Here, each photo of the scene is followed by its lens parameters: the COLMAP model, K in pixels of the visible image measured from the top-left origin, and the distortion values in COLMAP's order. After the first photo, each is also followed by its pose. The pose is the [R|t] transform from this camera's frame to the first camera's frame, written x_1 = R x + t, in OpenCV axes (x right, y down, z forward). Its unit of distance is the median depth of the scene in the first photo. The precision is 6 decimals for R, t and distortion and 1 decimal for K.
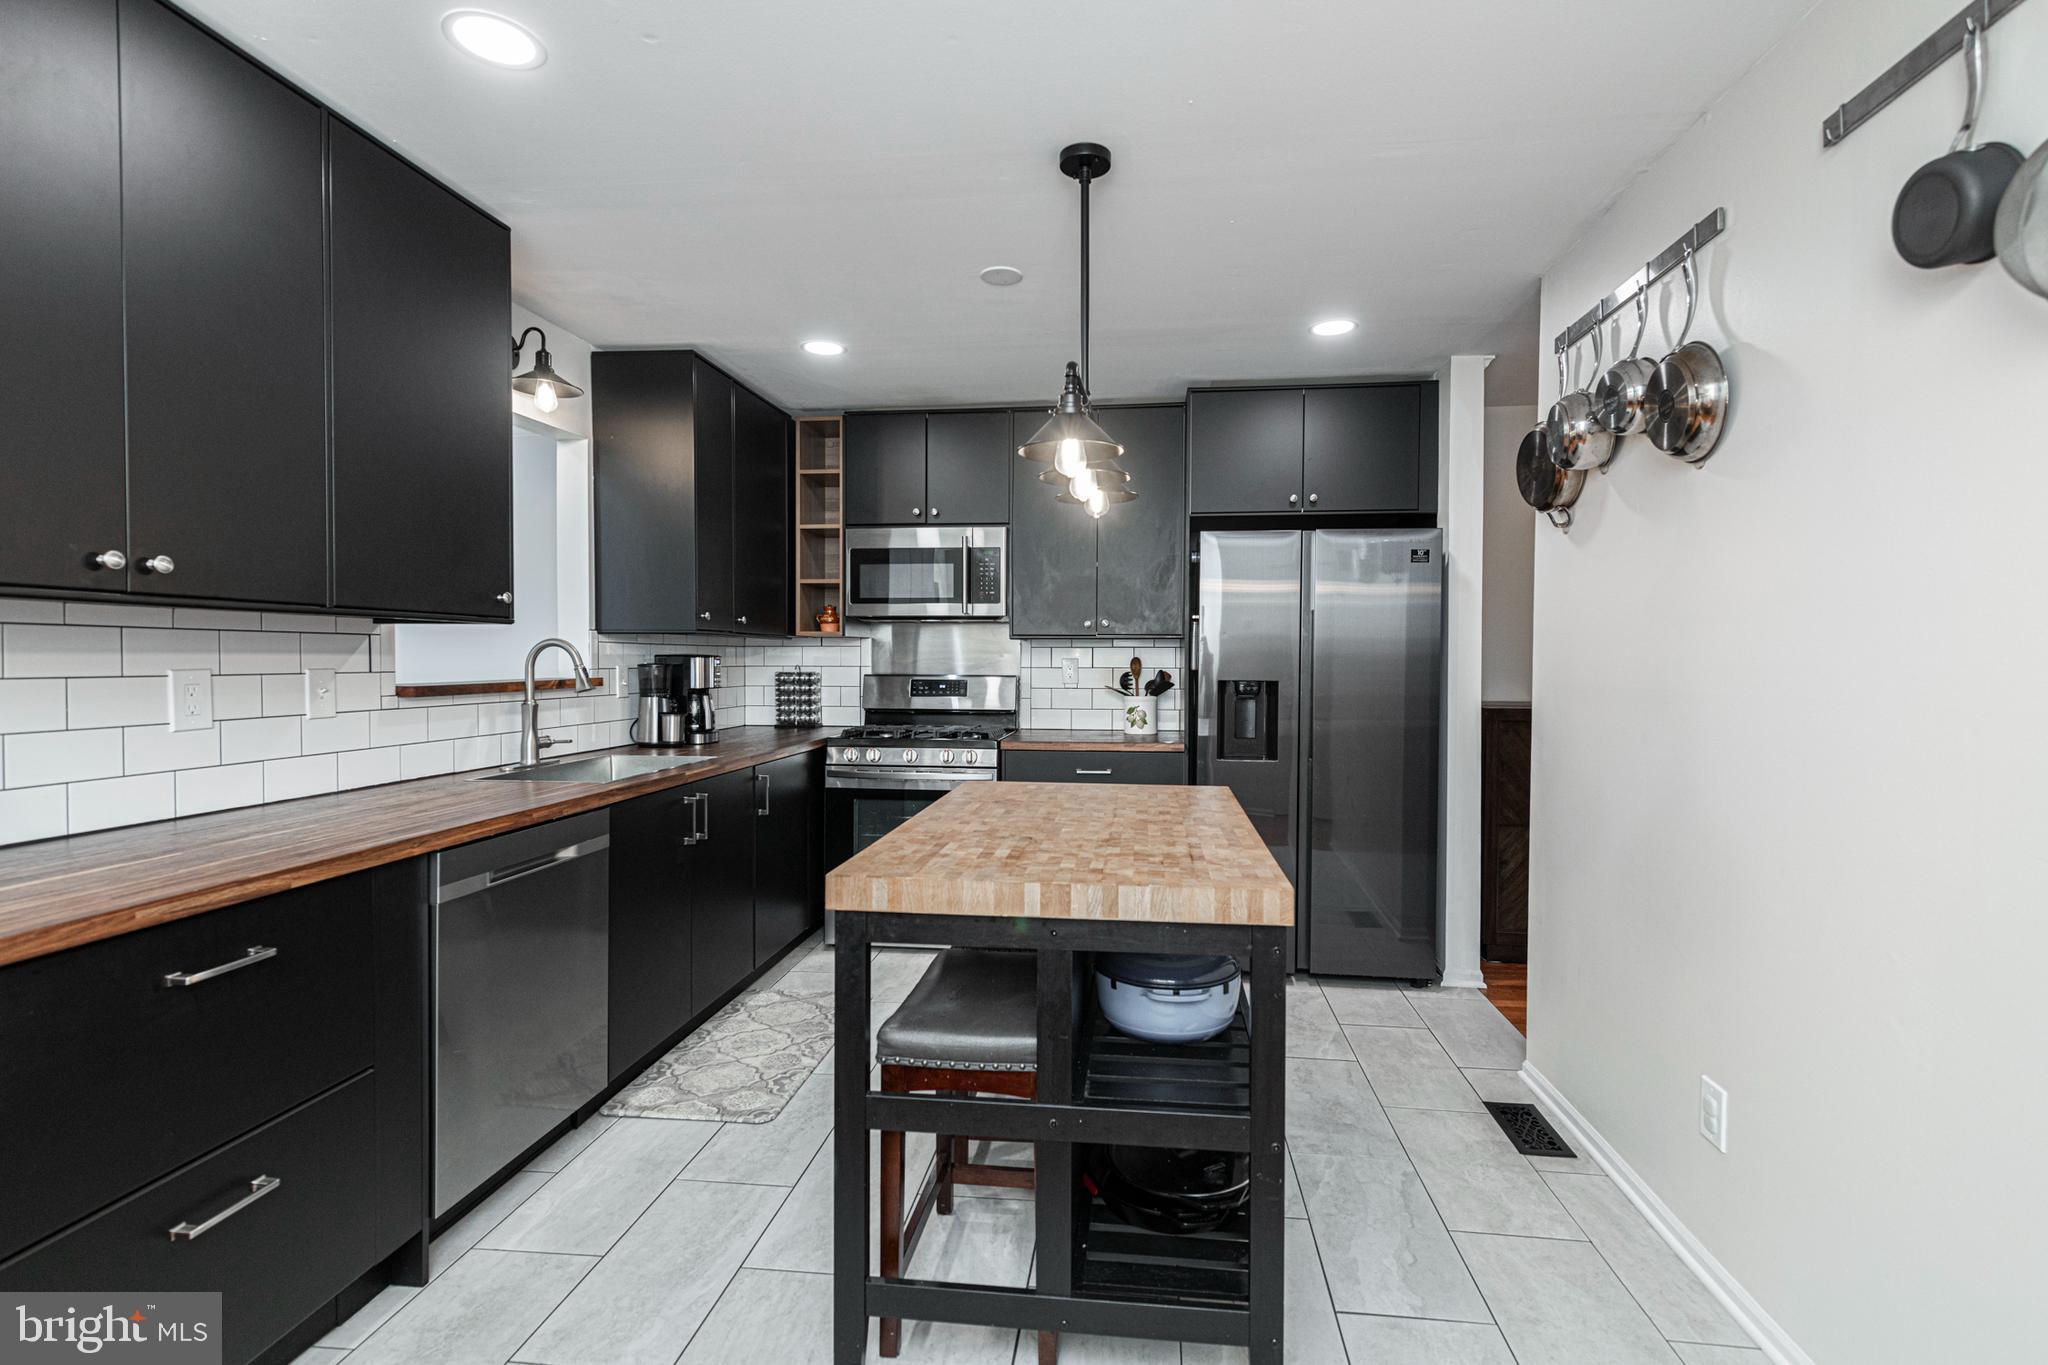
lens RADIAL K [[941.5, 0, 1024.0], [0, 941.5, 682.5], [0, 0, 1]] dist [0.002630, -0.000287]
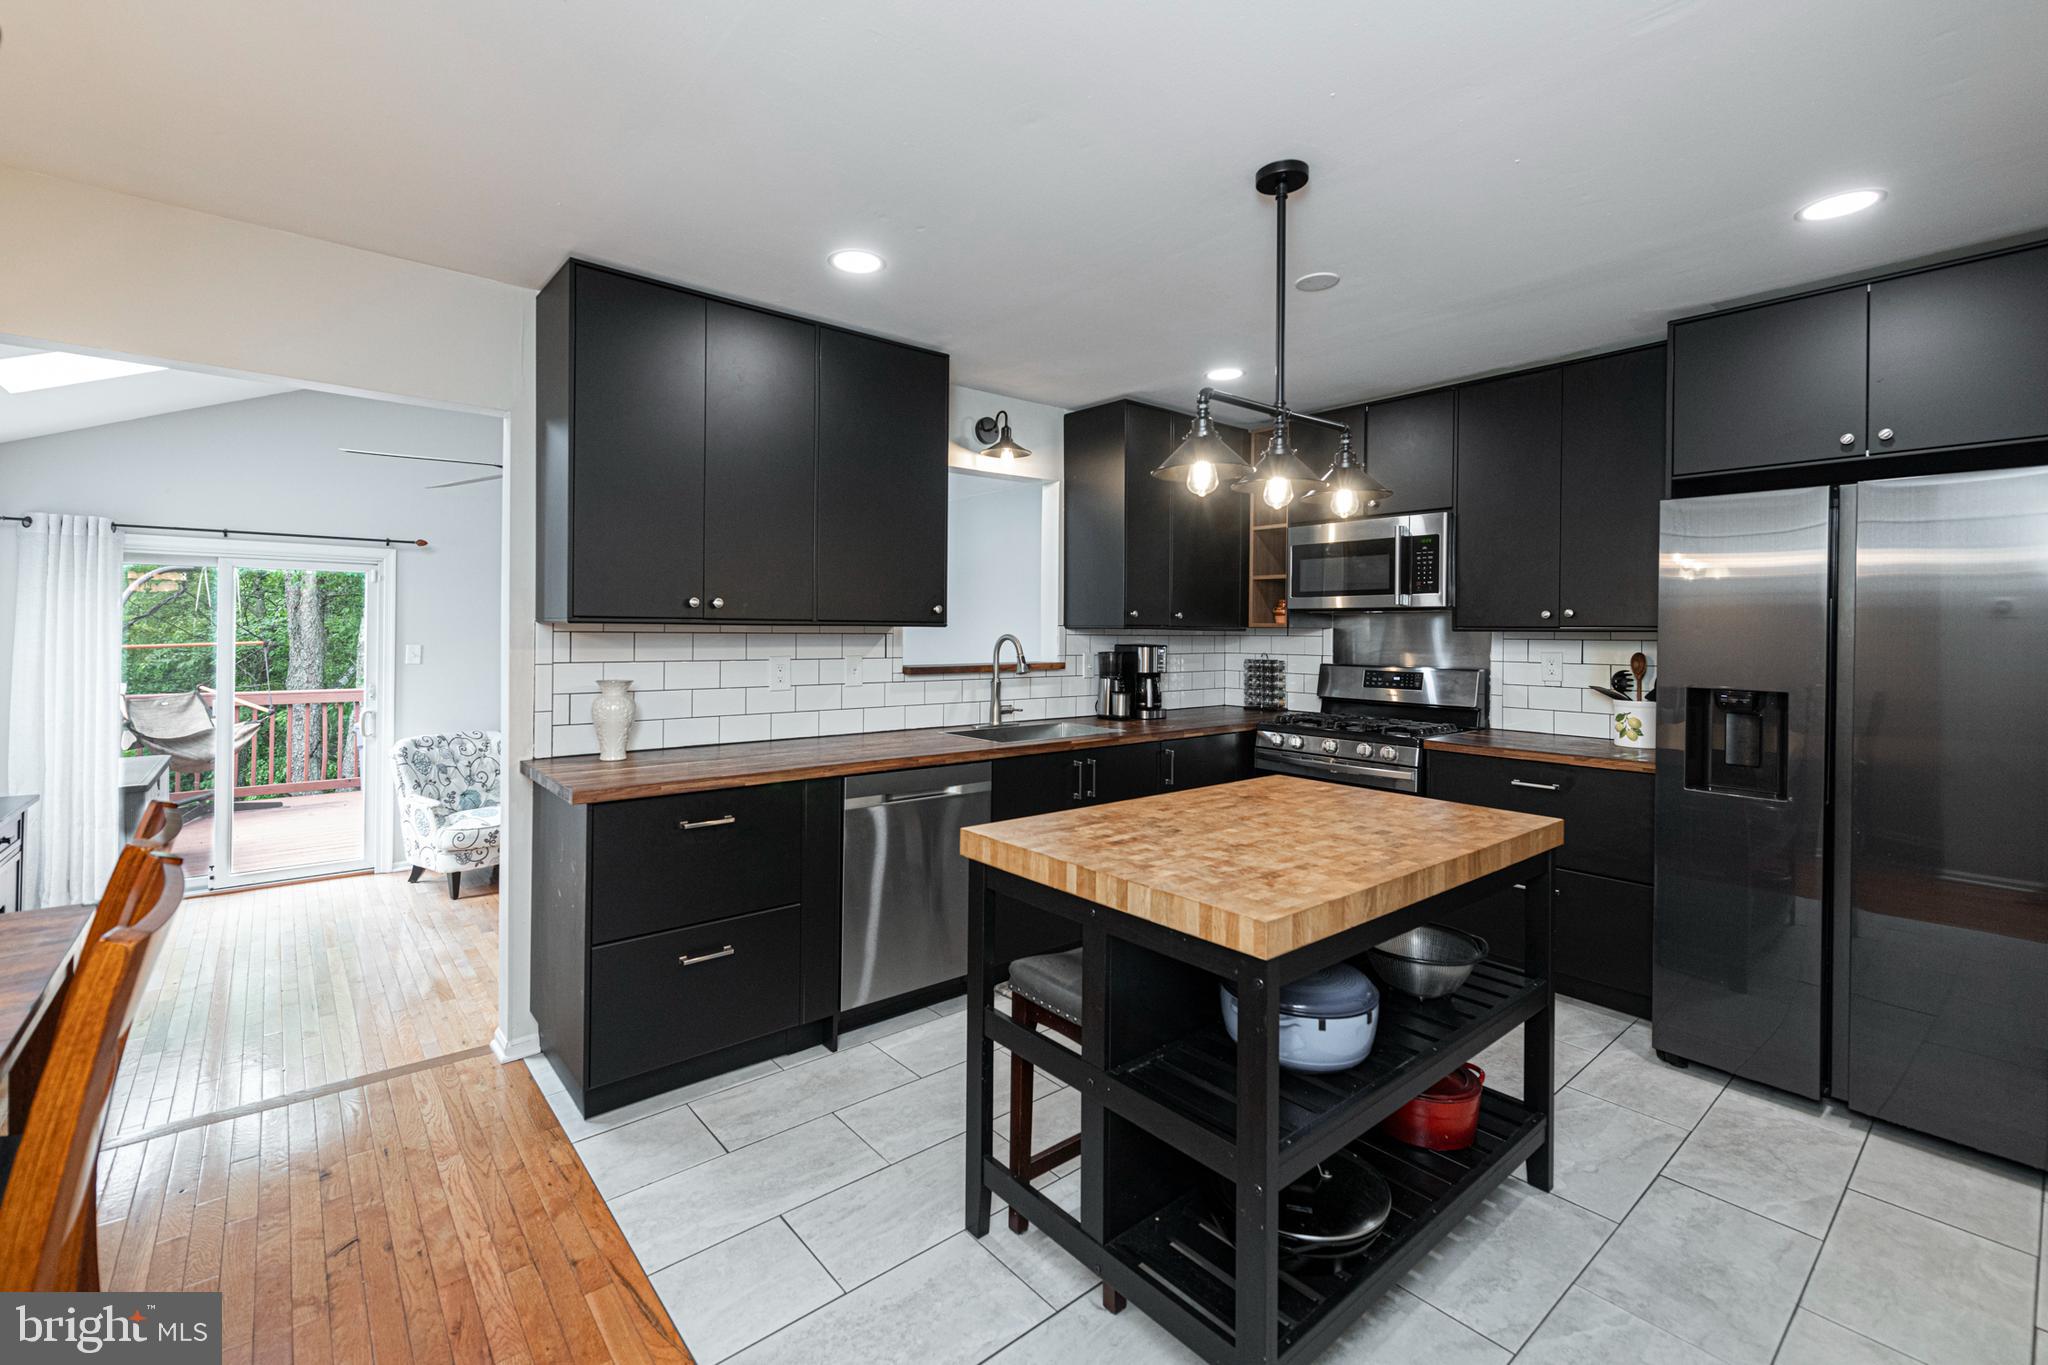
lens RADIAL K [[870.8, 0, 994.0], [0, 870.8, 632.8], [0, 0, 1]] dist [0.000349, -0.000261]
pose [[0.707956, 0.004651, -0.706241, 0.315420], [-0.022994, 0.999600, -0.016466, -0.023024], [0.705882, 0.027897, 0.707780, 0.076826]]
